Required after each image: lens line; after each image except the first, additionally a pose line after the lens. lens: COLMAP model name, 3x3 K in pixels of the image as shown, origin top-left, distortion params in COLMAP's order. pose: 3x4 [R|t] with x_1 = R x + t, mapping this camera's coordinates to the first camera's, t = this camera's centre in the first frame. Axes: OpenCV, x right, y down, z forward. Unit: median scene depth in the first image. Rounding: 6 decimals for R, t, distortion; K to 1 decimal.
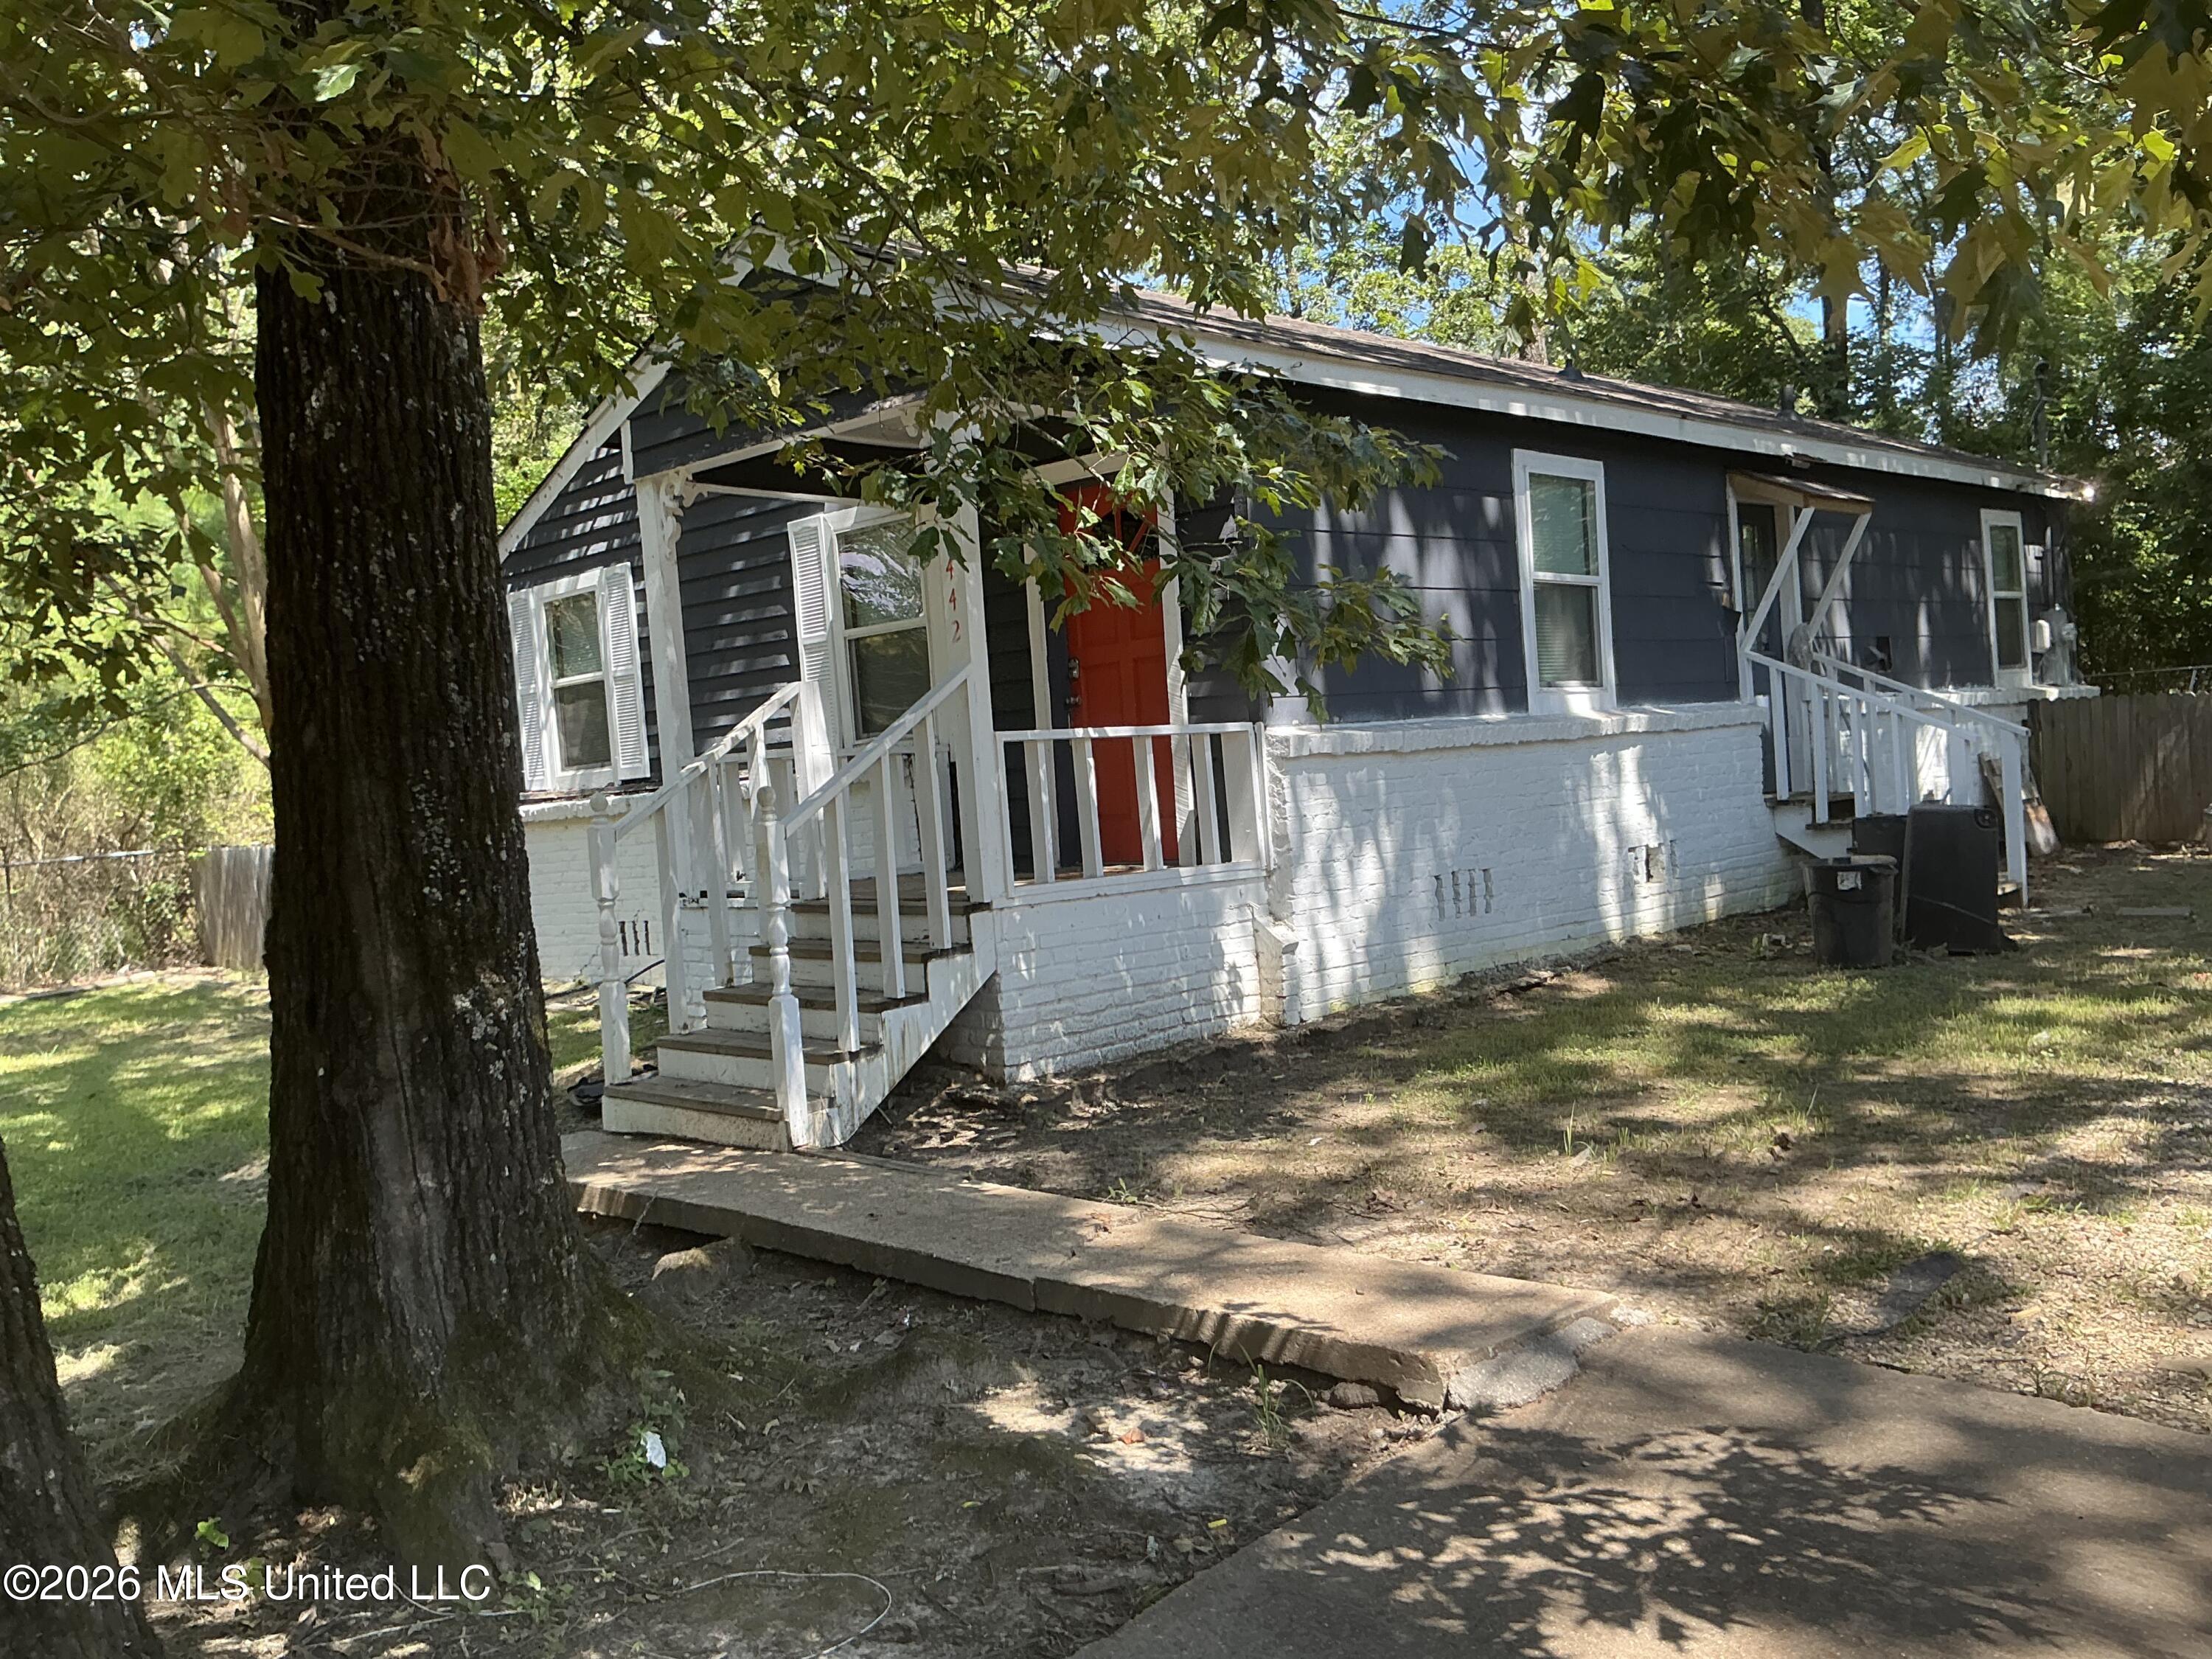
lens RADIAL K [[1834.3, 0, 1111.3], [0, 1834.3, 823.9], [0, 0, 1]] dist [0.139105, -0.289331]
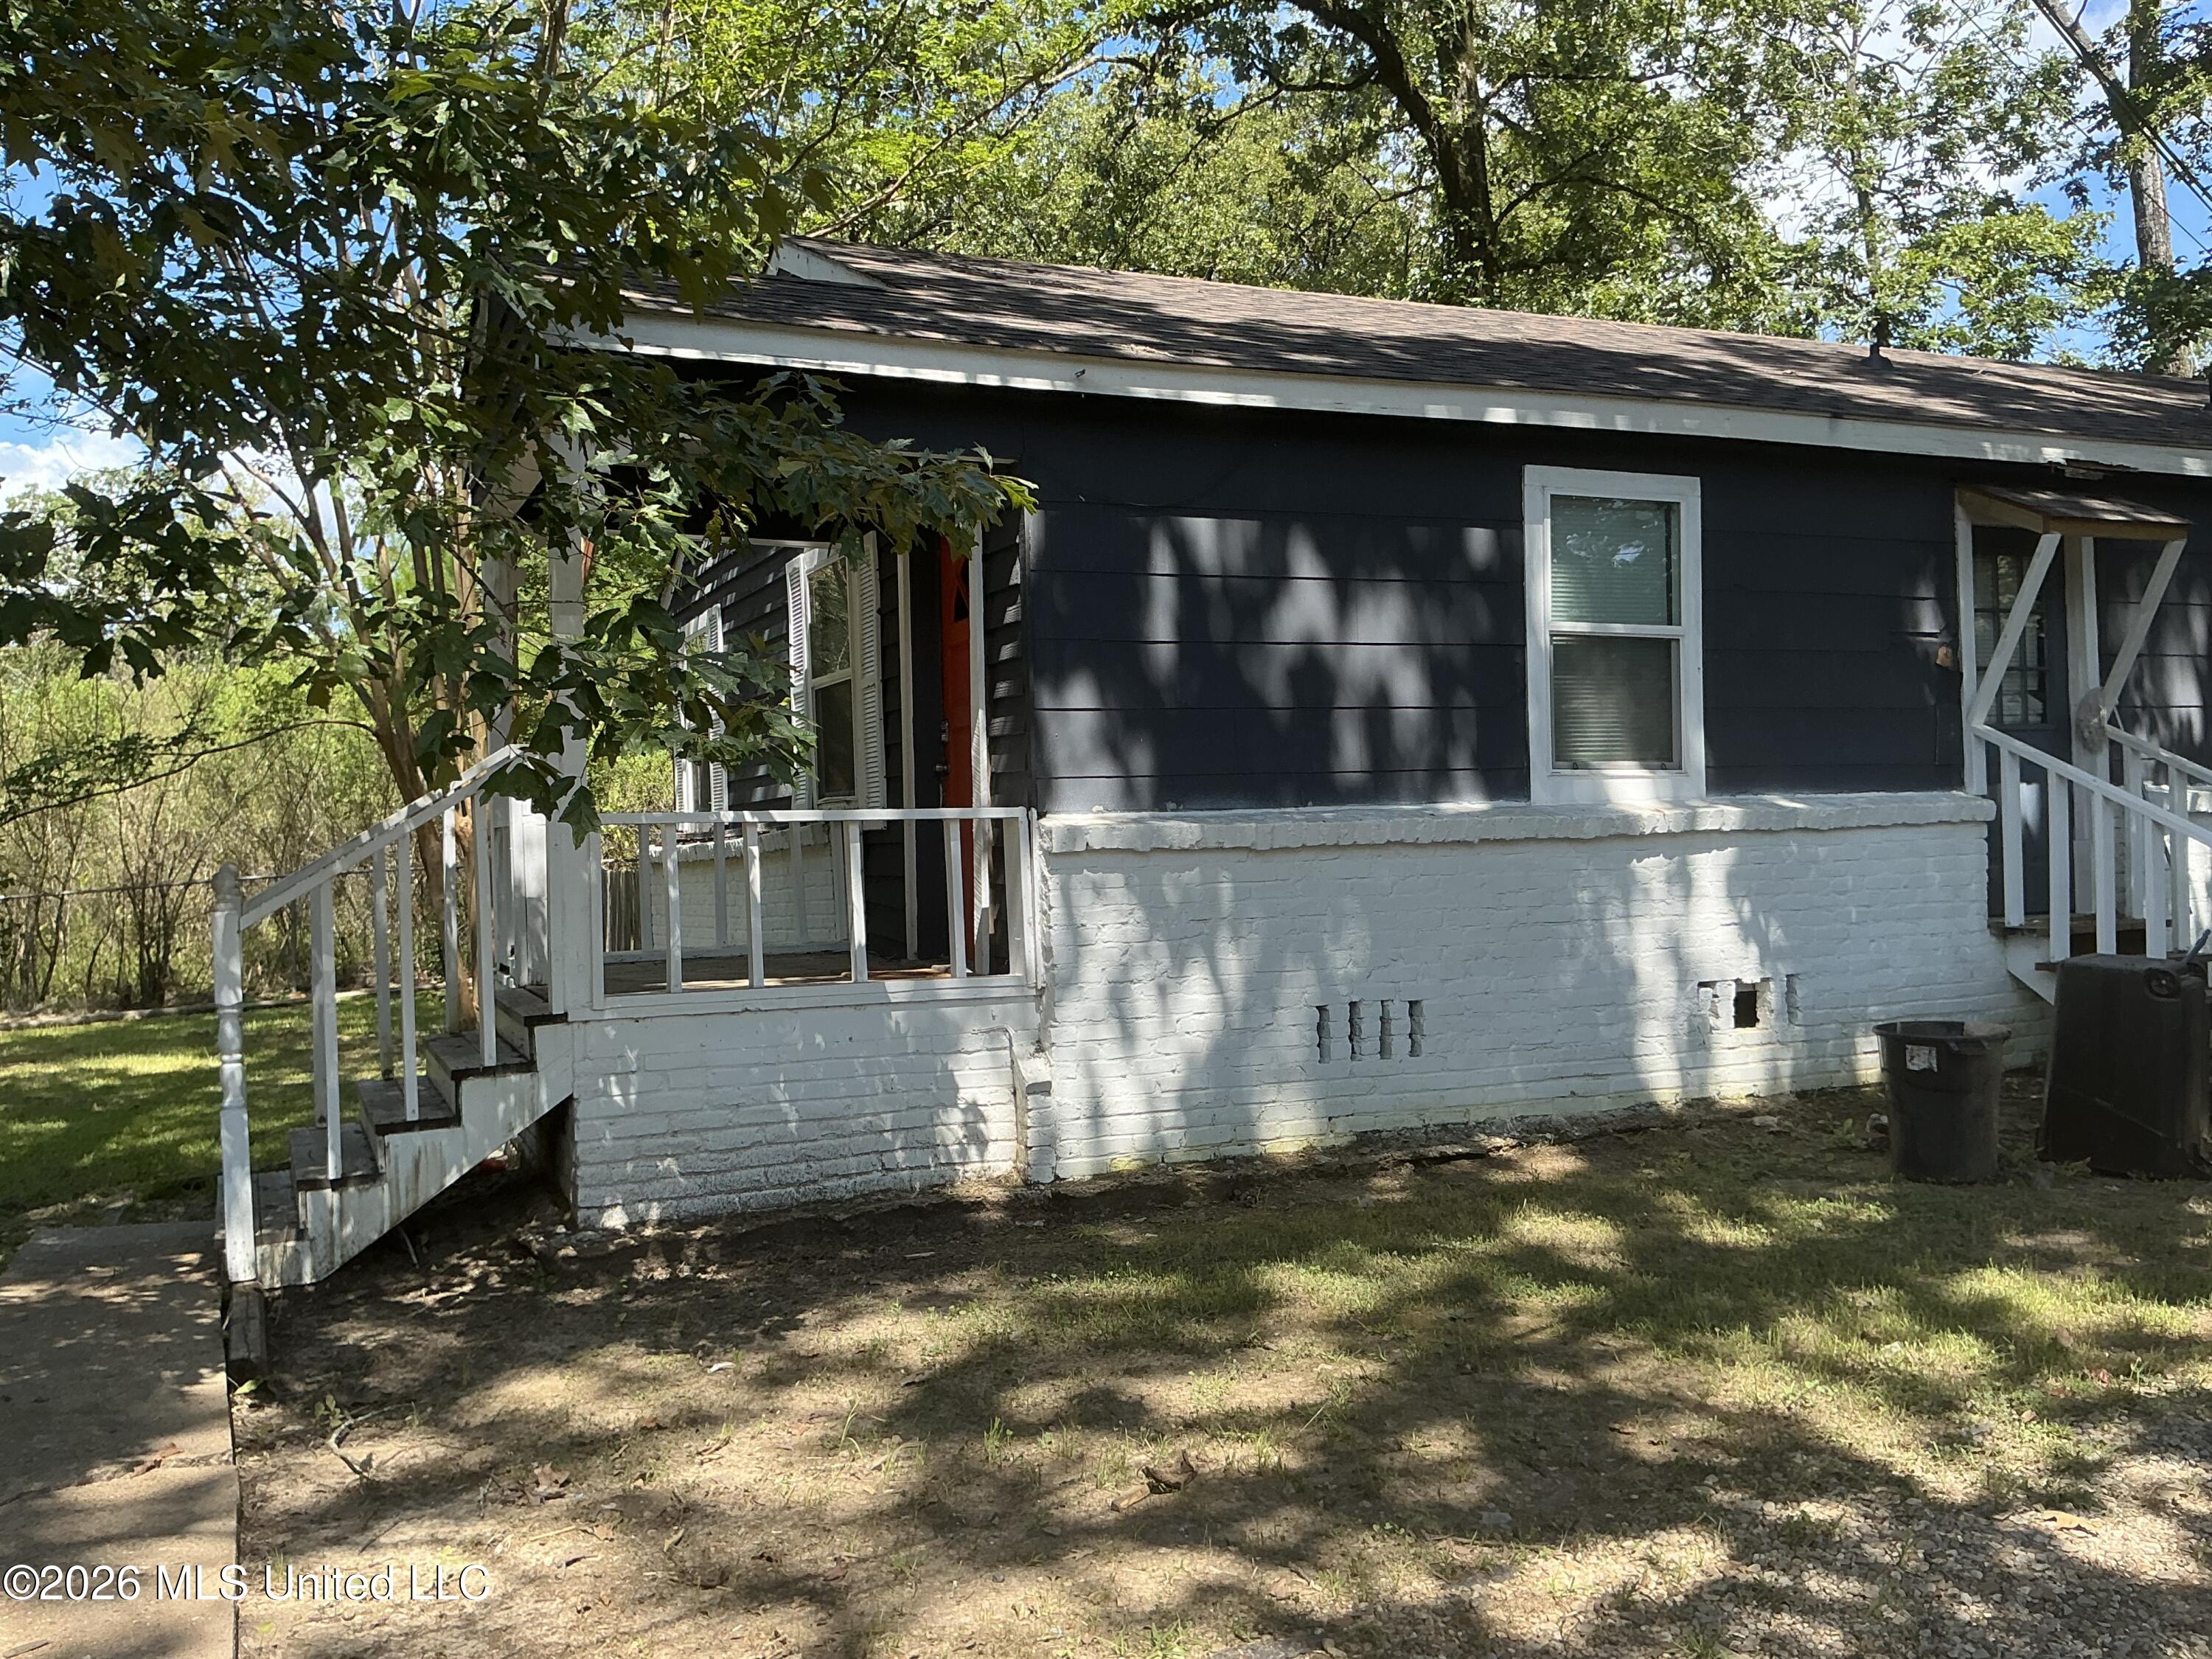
lens RADIAL K [[1834.3, 0, 1111.3], [0, 1834.3, 823.9], [0, 0, 1]] dist [0.139105, -0.289331]
pose [[0.930141, 0.045195, -0.364412, 0.397910], [-0.049462, 0.998773, -0.002379, -0.046370], [0.363857, 0.020238, 0.931235, 0.240168]]
